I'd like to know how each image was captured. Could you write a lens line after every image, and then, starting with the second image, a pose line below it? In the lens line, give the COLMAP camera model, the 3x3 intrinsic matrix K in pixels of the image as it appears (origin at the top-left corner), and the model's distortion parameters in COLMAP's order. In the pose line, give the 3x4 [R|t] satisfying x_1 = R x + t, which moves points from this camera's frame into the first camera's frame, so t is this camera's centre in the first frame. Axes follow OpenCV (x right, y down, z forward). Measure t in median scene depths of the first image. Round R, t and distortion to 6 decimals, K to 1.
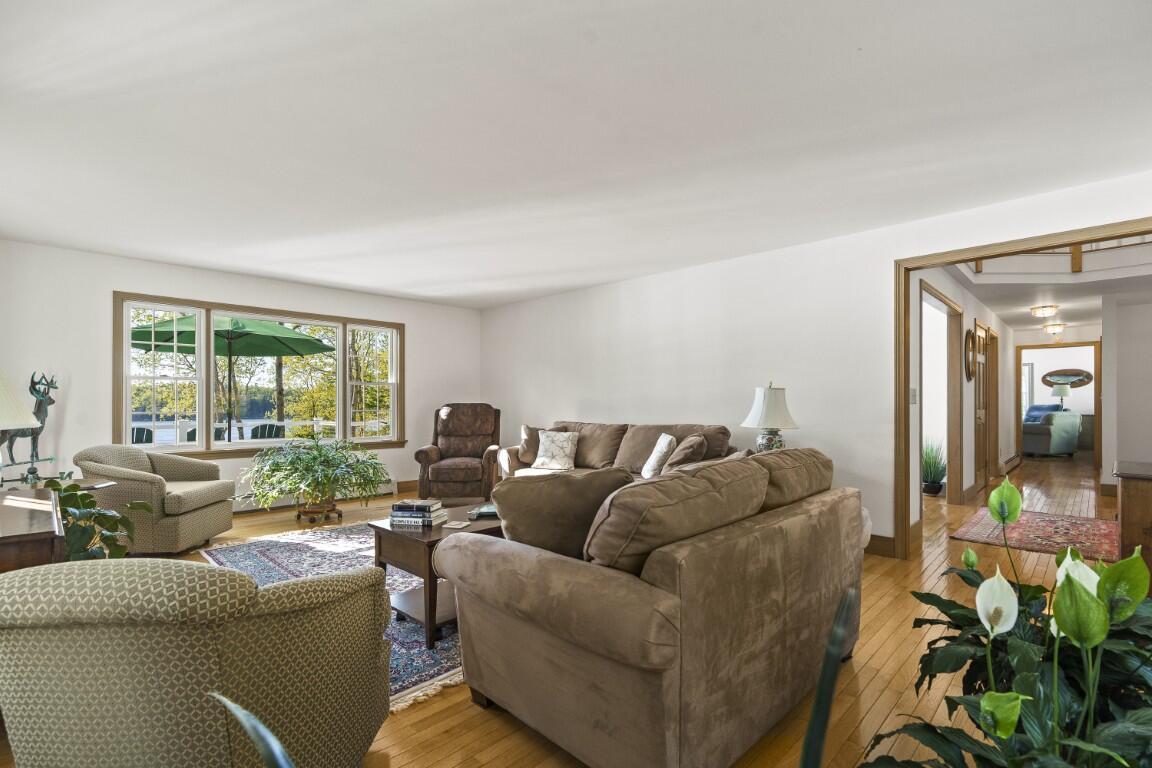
lens RADIAL K [[524.8, 0, 574.0], [0, 524.8, 400.2], [0, 0, 1]] dist [0.001227, 0.000592]
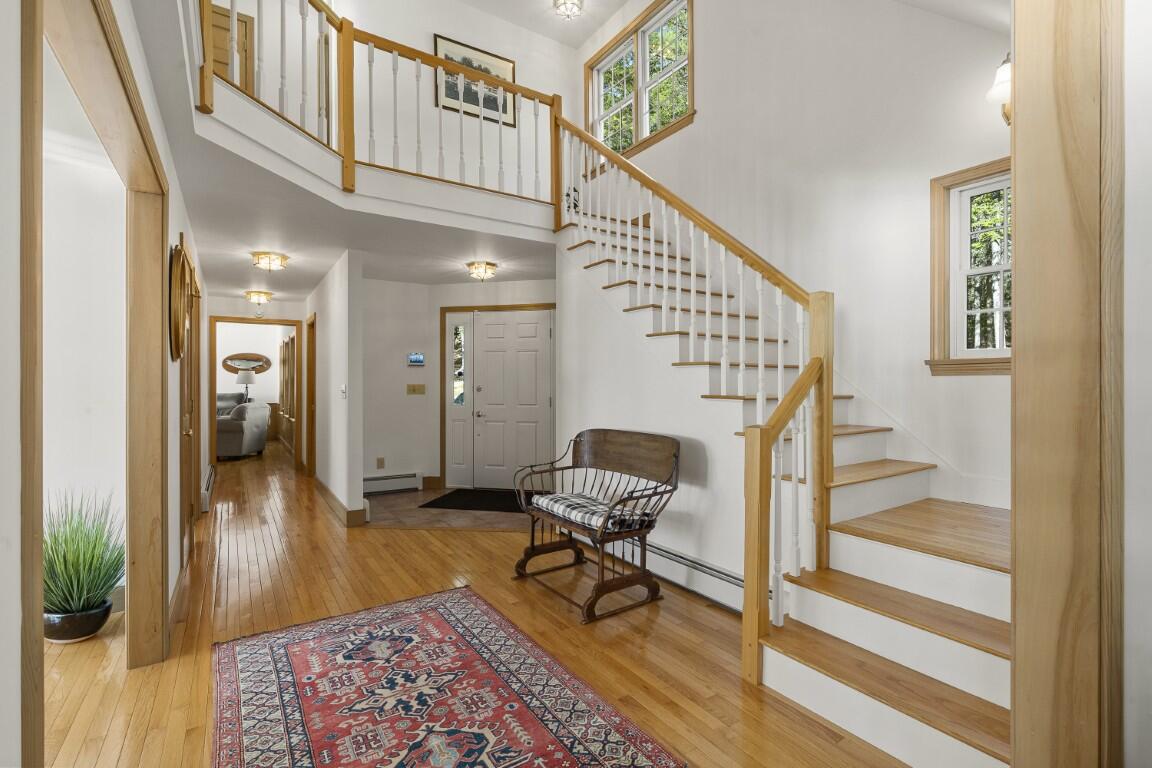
lens RADIAL K [[524.0, 0, 573.9], [0, 524.0, 384.8], [0, 0, 1]] dist [-0.003474, 0.001435]
pose [[0.204903, 0.001078, 0.978782, 0.217920], [-0.003123, 0.999995, -0.000447, -0.007847], [-0.978777, -0.002965, 0.204905, 0.330295]]
